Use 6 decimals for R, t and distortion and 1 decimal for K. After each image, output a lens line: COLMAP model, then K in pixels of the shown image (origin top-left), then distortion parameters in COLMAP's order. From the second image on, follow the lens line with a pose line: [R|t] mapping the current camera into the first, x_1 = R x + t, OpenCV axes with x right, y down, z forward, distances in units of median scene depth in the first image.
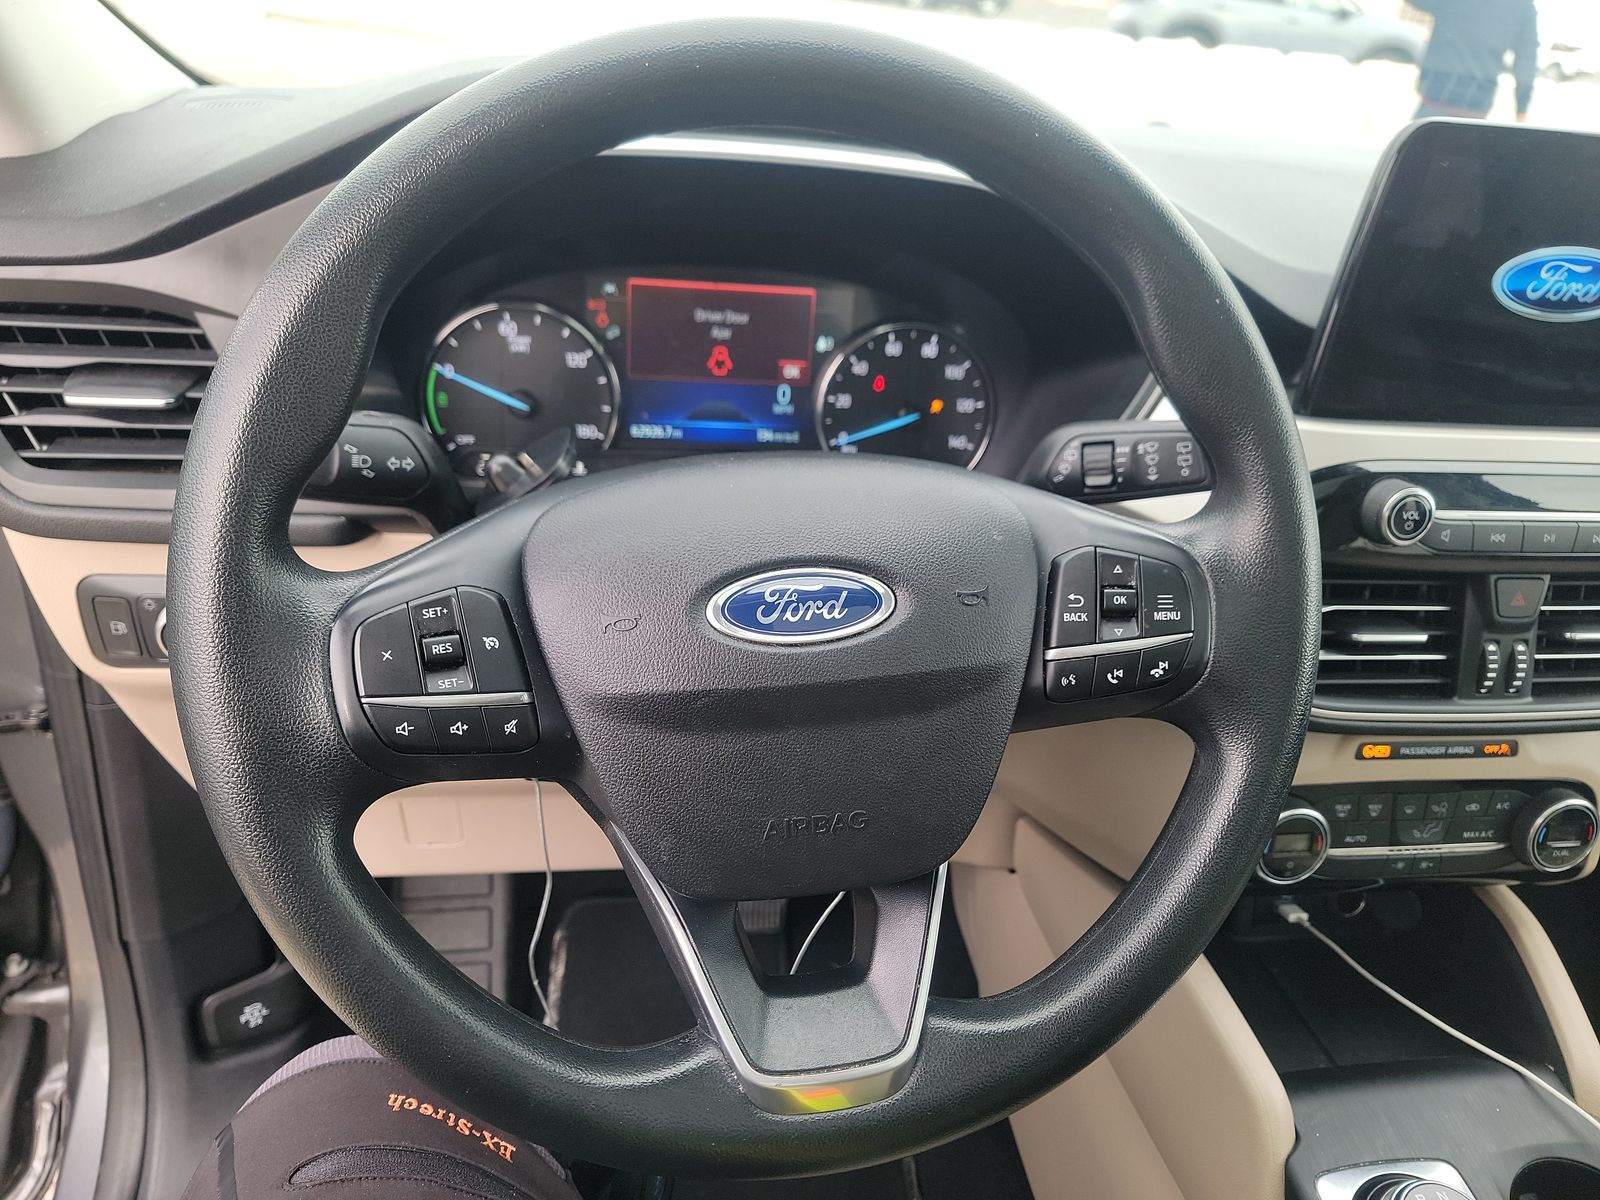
lens RADIAL K [[1124.1, 0, 799.2], [0, 1124.1, 601.1], [0, 0, 1]] dist [0.025319, -0.019883]
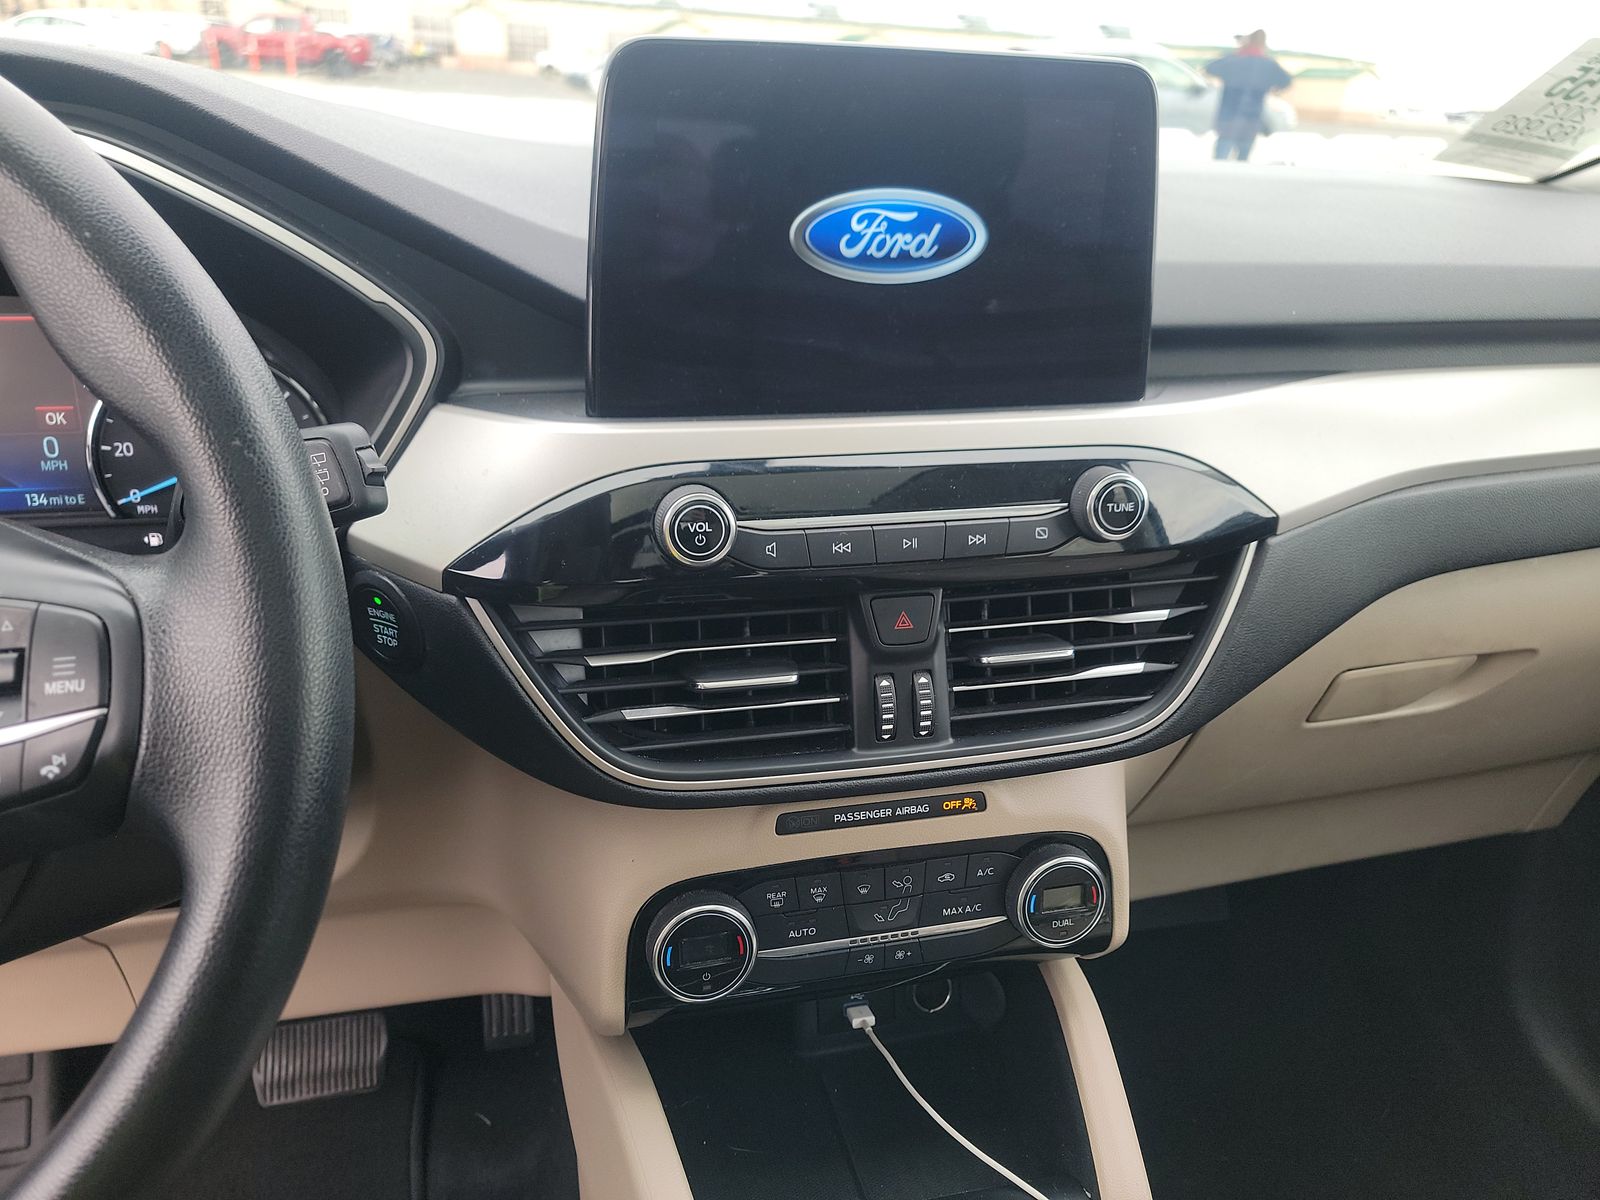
lens RADIAL K [[1124.1, 0, 800.7], [0, 1124.1, 600.0], [0, 0, 1]] dist [0.025319, -0.019883]
pose [[0.994810, -0.085981, 0.054407, 0.487738], [0.089850, 0.993262, -0.073198, 0.033818], [-0.047747, 0.077707, 0.995832, 0.184330]]
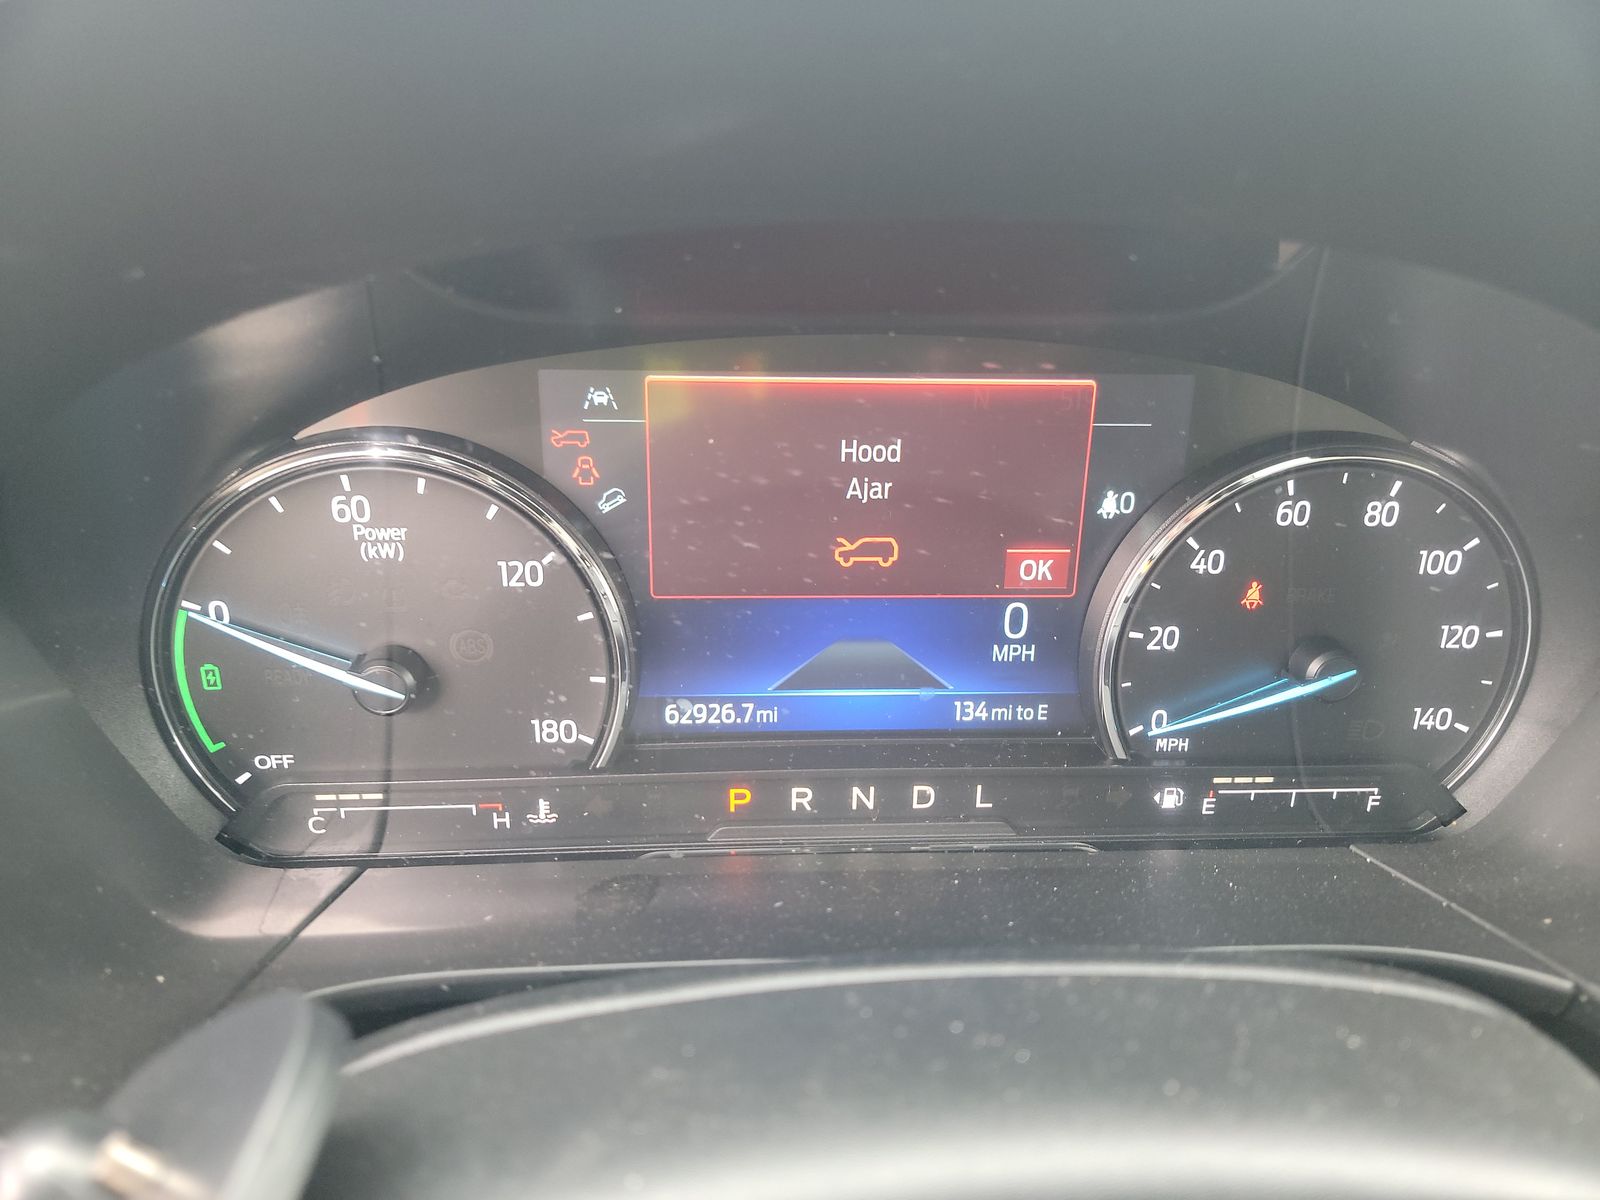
lens RADIAL K [[1124.1, 0, 799.0], [0, 1124.1, 593.5], [0, 0, 1]] dist [0.025319, -0.019883]
pose [[0.994373, -0.012886, -0.105147, -0.052568], [0.013195, 0.999910, 0.002251, -0.205011], [0.105109, -0.003626, 0.994454, 0.594930]]
